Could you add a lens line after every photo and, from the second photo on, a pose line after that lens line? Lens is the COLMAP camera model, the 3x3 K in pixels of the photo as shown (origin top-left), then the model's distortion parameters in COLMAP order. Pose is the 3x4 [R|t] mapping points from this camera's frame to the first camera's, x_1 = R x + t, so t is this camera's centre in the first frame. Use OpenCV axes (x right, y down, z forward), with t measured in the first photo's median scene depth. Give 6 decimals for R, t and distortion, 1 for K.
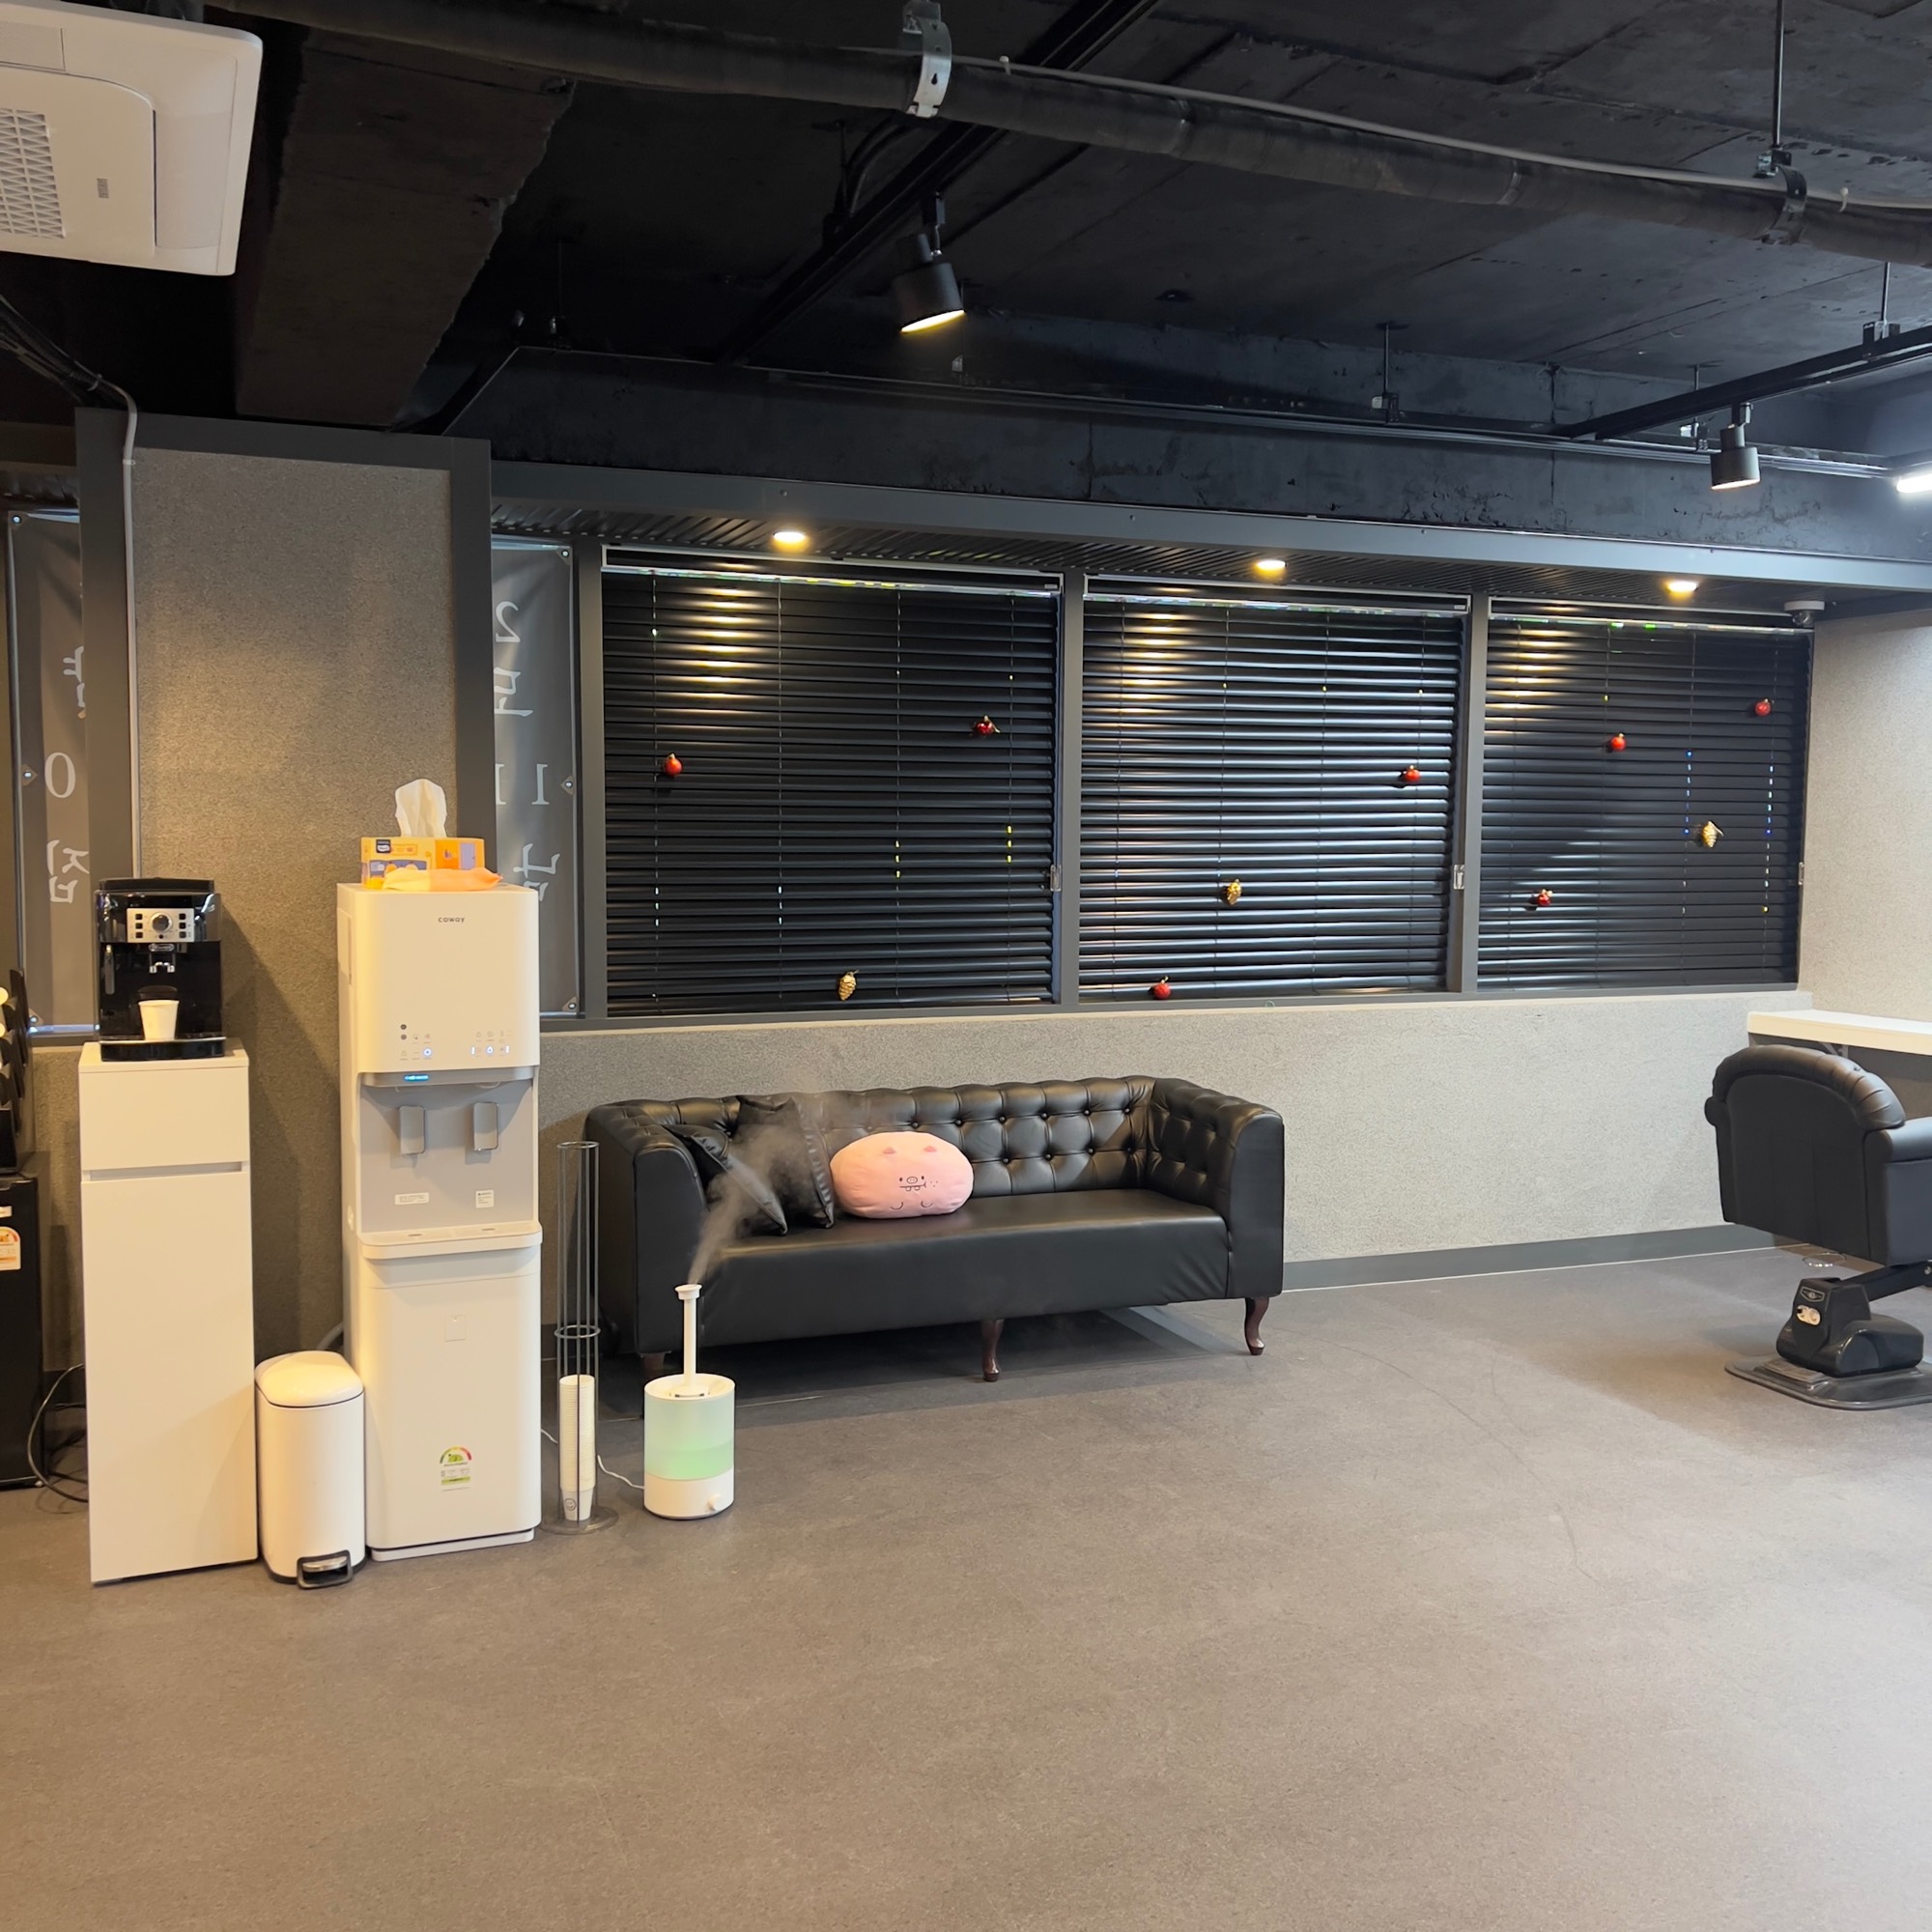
lens RADIAL K [[1930.3, 0, 966.0], [0, 1930.3, 966.0], [0, 0, 1]] dist [0.072389, -0.146240]
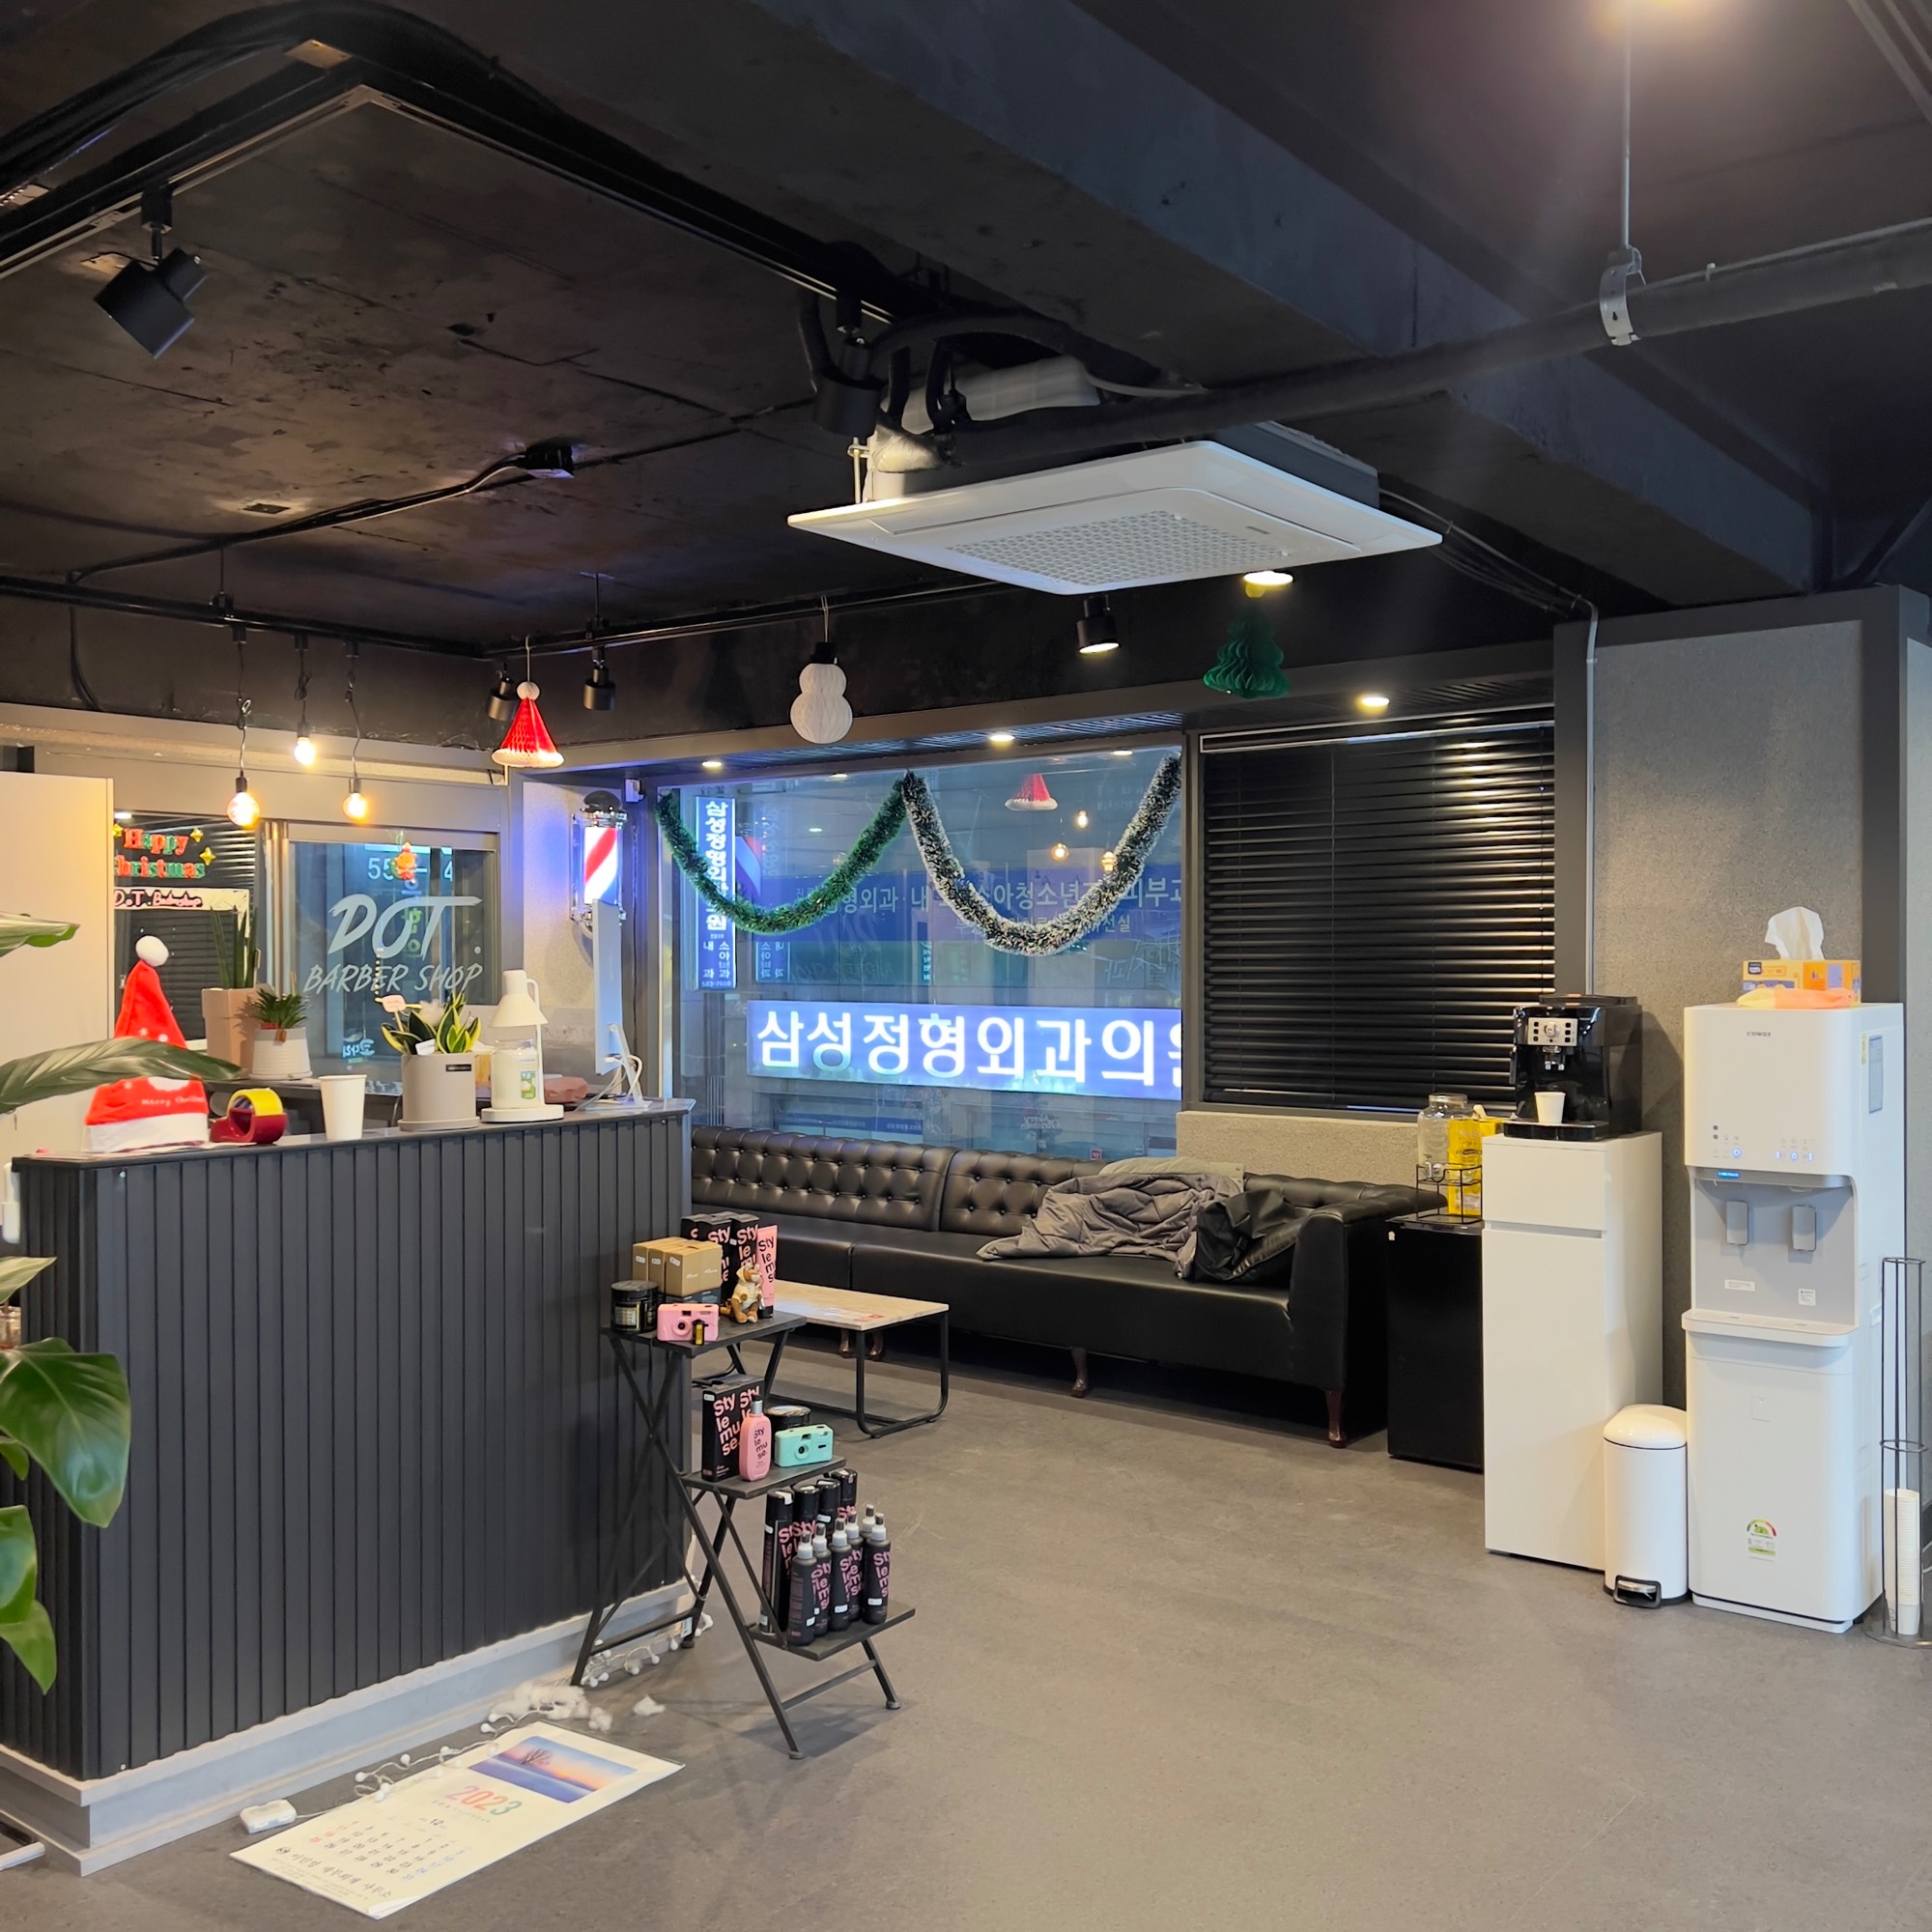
lens RADIAL K [[1930.3, 0, 966.0], [0, 1930.3, 966.0], [0, 0, 1]] dist [0.072389, -0.146240]
pose [[0.488447, -0.002873, -0.872589, 0.467953], [-0.055393, 0.997876, -0.034292, 0.000539], [0.870834, 0.065085, 0.487250, 0.062083]]
